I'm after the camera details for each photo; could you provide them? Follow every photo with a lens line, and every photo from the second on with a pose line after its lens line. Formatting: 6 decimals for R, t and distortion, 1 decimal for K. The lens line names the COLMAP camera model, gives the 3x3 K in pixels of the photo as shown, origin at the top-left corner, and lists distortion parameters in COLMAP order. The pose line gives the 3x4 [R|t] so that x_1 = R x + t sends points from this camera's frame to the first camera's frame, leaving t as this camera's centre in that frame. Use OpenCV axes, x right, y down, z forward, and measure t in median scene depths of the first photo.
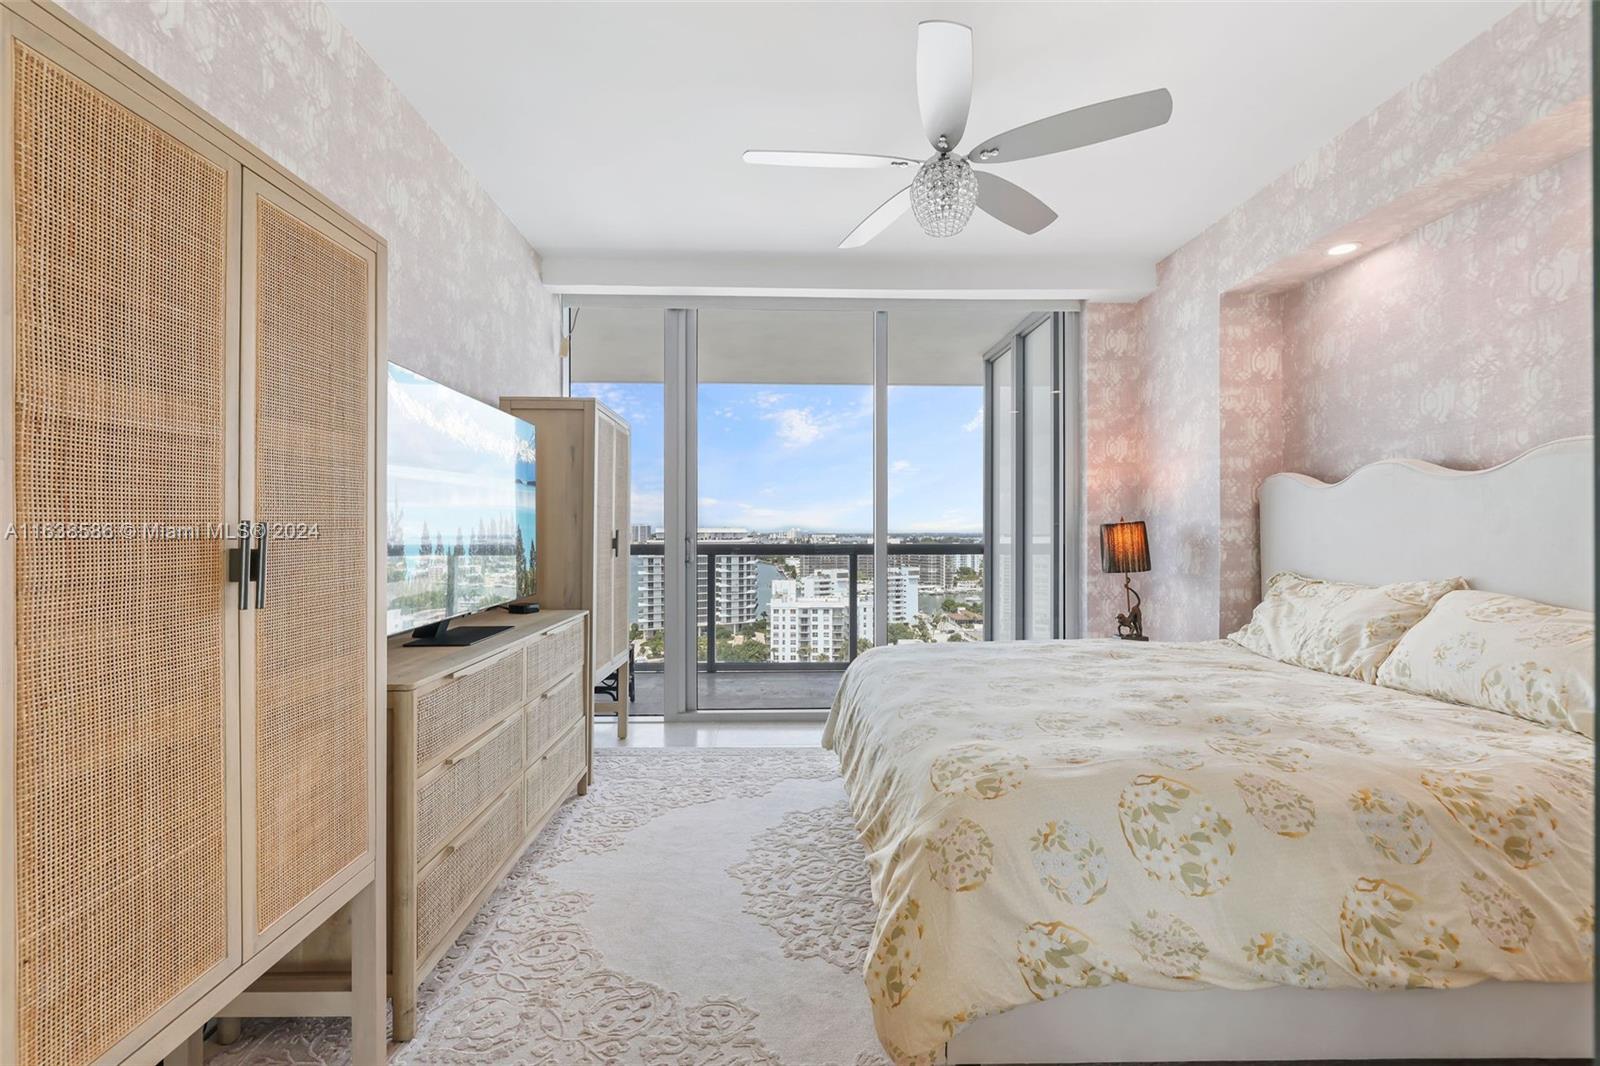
lens RADIAL K [[689.7, 0, 806.7], [0, 689.7, 529.6], [0, 0, 1]] dist [0.004037, 0.000098]
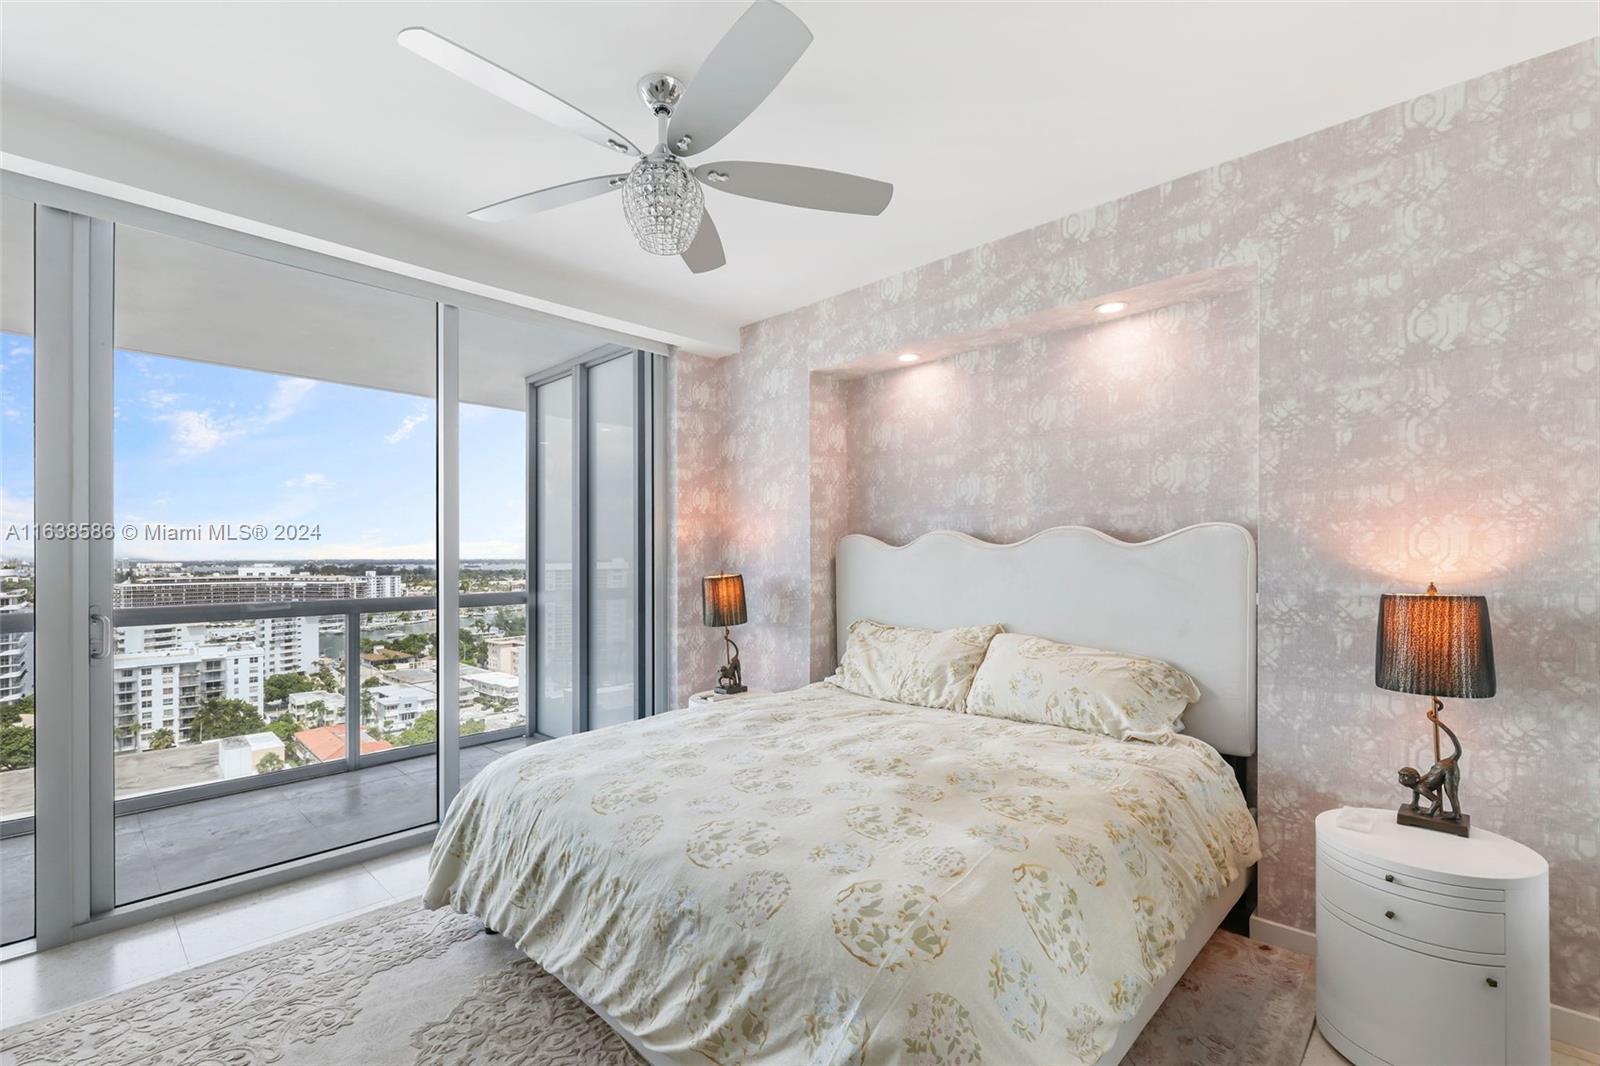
lens RADIAL K [[695.6, 0, 810.0], [0, 695.6, 553.9], [0, 0, 1]] dist [-0.000502, -0.000006]
pose [[0.712196, -0.001072, 0.701980, -0.186116], [0.002361, 0.999997, -0.000868, -0.045483], [-0.701977, 0.002275, 0.712196, 0.201034]]
